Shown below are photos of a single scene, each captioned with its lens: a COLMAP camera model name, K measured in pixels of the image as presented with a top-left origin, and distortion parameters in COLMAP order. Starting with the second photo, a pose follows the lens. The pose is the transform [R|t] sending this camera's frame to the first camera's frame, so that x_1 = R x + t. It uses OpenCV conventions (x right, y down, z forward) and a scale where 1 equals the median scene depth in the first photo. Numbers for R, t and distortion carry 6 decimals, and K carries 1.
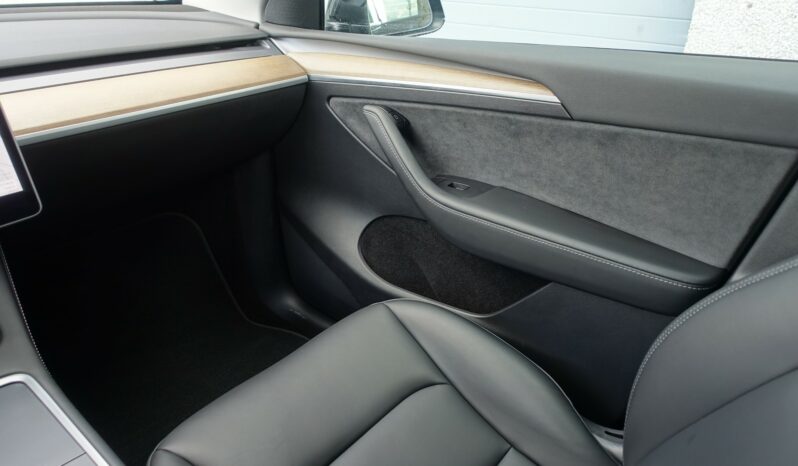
lens RADIAL K [[547.5, 0, 404.0], [0, 547.5, 224.2], [0, 0, 1]] dist [-0.002347, -0.002833]
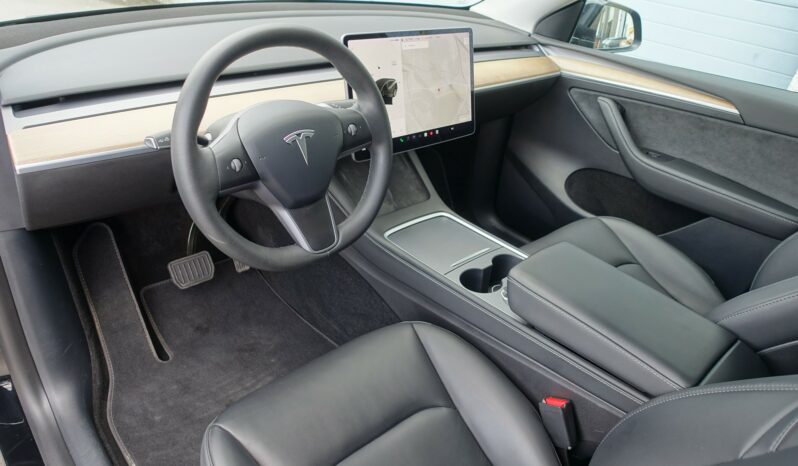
lens RADIAL K [[547.5, 0, 394.7], [0, 547.5, 230.8], [0, 0, 1]] dist [-0.002347, -0.002833]
pose [[0.984042, 0.159652, -0.078569, -0.484120], [-0.154636, 0.985745, 0.066286, 0.162225], [0.088031, -0.053078, 0.994703, -0.692997]]
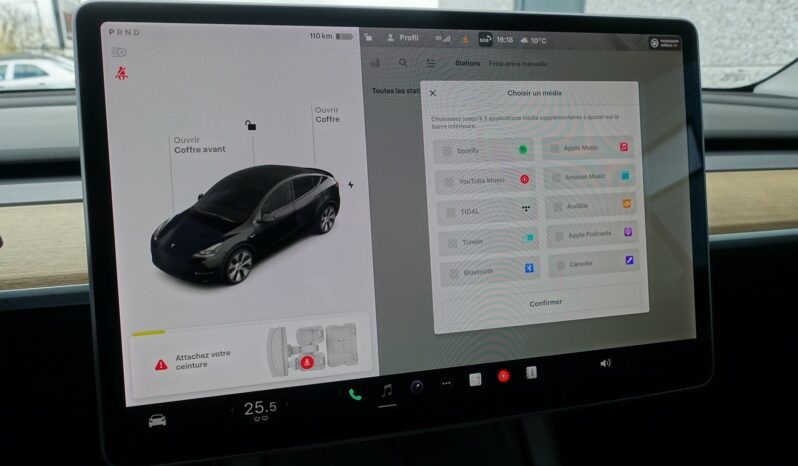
lens RADIAL K [[547.5, 0, 400.0], [0, 547.5, 233.3], [0, 0, 1]] dist [-0.002347, -0.002833]
pose [[0.800771, 0.158721, -0.577558, -0.407119], [-0.266336, 0.958035, -0.105987, -0.015934], [0.536498, 0.238696, 0.809440, 0.227486]]
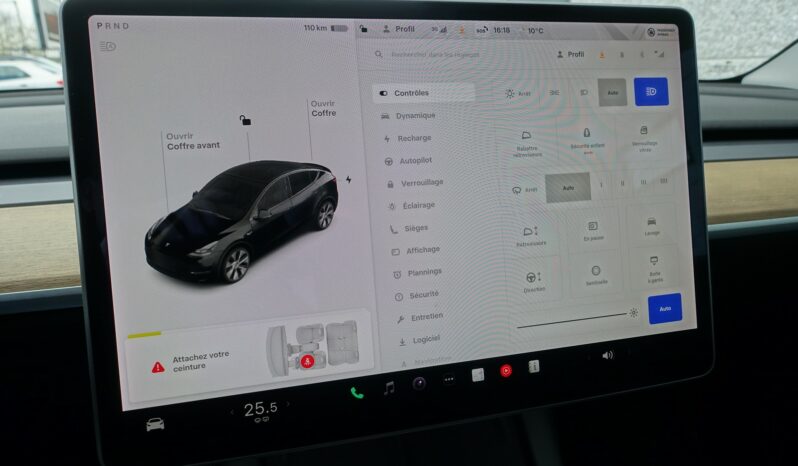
lens RADIAL K [[547.5, 0, 399.9], [0, 547.5, 233.1], [0, 0, 1]] dist [-0.002347, -0.002833]
pose [[0.814663, 0.146467, -0.561134, -0.414502], [-0.246729, 0.963182, -0.106795, -0.013599], [0.524833, 0.225450, 0.820806, 0.228835]]
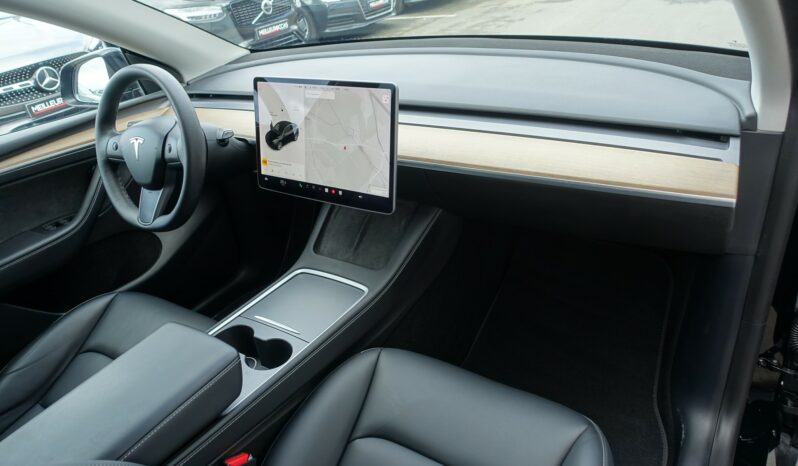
lens RADIAL K [[547.5, 0, 396.5], [0, 547.5, 236.3], [0, 0, 1]] dist [-0.002347, -0.002833]
pose [[0.102658, 0.478794, -0.871904, 0.497284], [-0.332847, 0.842542, 0.423481, -0.424301], [0.937376, 0.246737, 0.245859, 0.419187]]
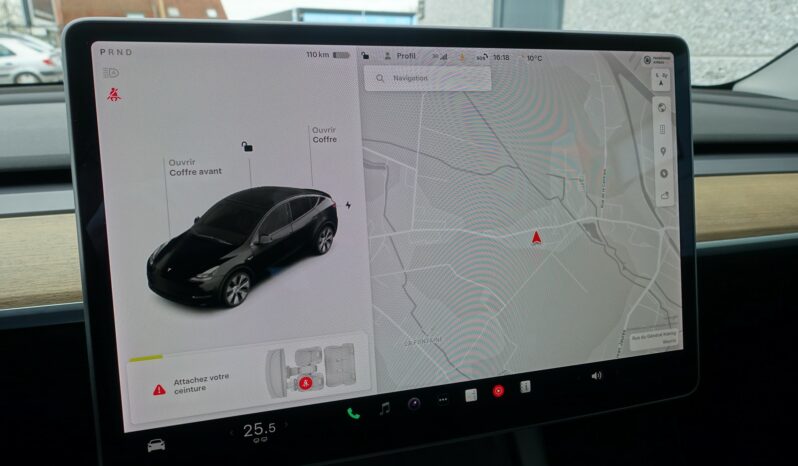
lens RADIAL K [[547.5, 0, 400.3], [0, 547.5, 233.4], [0, 0, 1]] dist [-0.002347, -0.002833]
pose [[0.822681, 0.174340, -0.541111, -0.418793], [-0.260799, 0.961490, -0.086726, -0.033322], [0.505153, 0.212469, 0.836467, 0.216648]]
